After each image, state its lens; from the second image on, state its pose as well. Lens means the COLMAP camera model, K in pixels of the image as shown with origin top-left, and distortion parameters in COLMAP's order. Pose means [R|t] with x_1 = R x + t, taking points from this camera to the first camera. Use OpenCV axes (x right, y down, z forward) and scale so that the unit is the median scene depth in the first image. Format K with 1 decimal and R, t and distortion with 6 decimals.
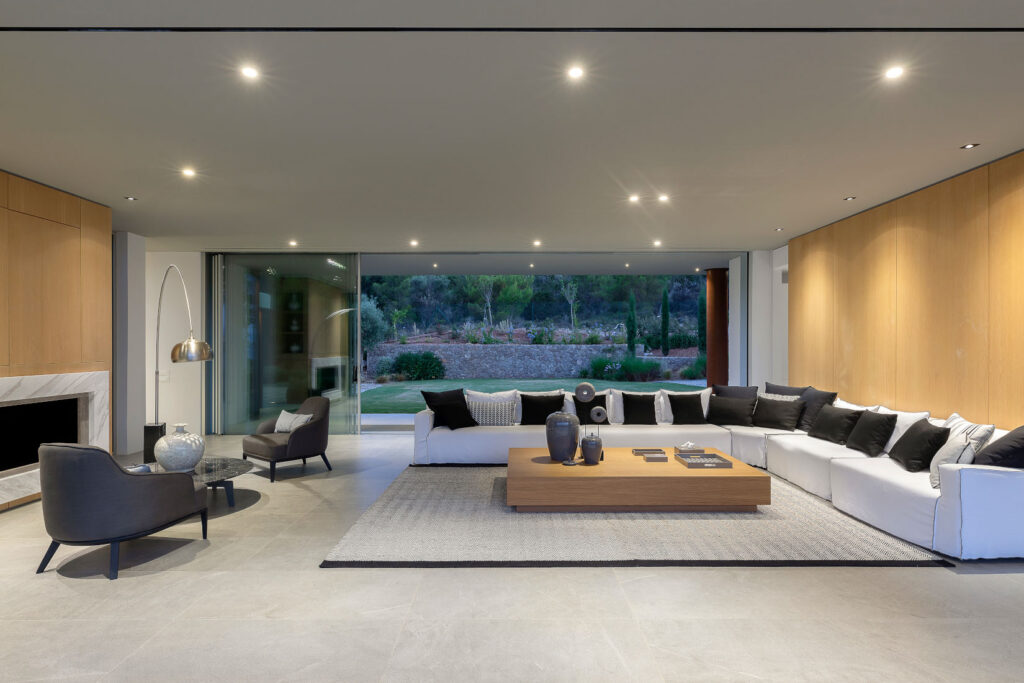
lens RADIAL K [[561.2, 0, 516.0], [0, 561.2, 343.7], [0, 0, 1]] dist [-0.001369, 0.001579]
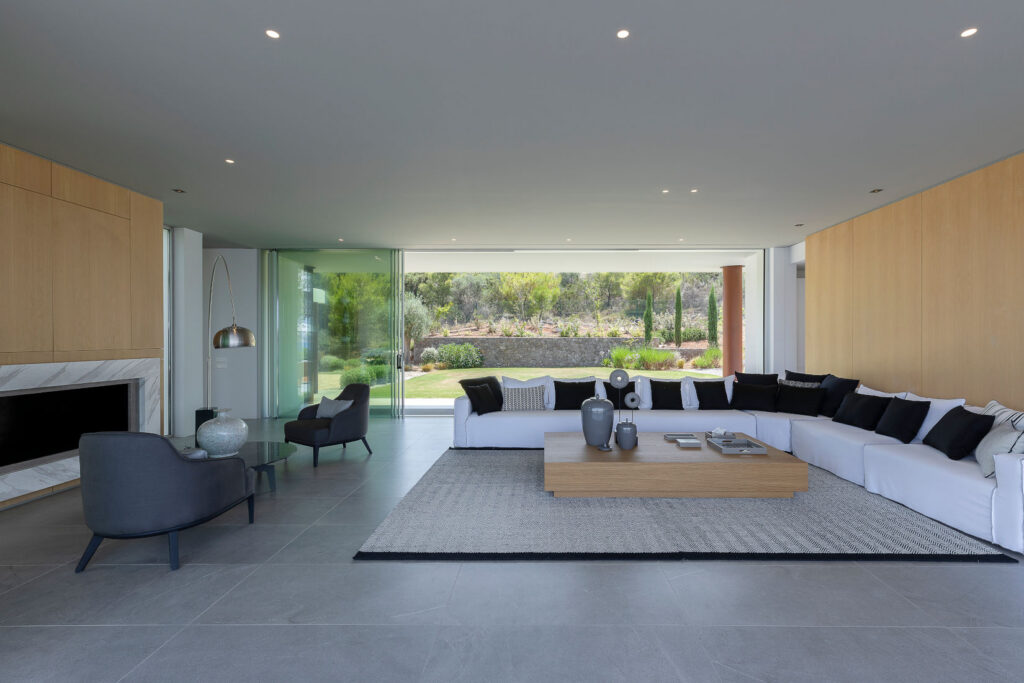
lens RADIAL K [[482.2, 0, 537.0], [0, 482.2, 339.2], [0, 0, 1]] dist [0.001835, 0.000339]
pose [[0.999909, 0.000416, -0.013517, -0.015516], [-0.000392, 0.999998, 0.001751, 0.012491], [0.013517, -0.001746, 0.999907, 0.117407]]
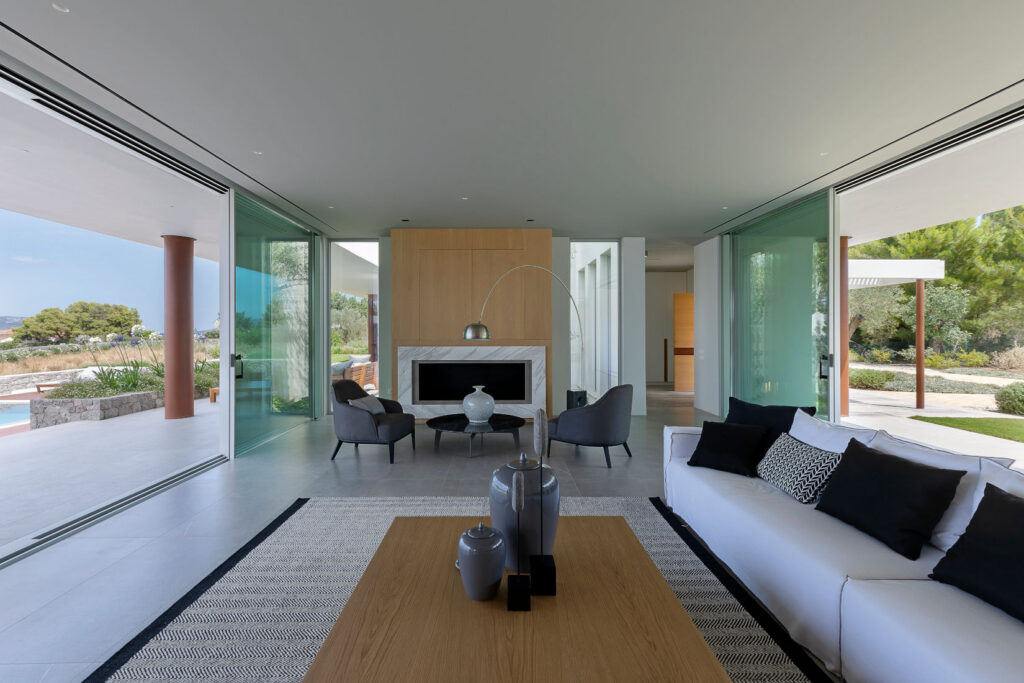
lens RADIAL K [[478.9, 0, 510.6], [0, 478.9, 332.6], [0, 0, 1]] dist [0.000624, 0.000058]
pose [[0.017633, 0.001160, -0.999844, 0.462426], [0.004553, 0.999989, 0.001240, 0.013578], [0.999834, -0.004574, 0.017628, 0.913437]]
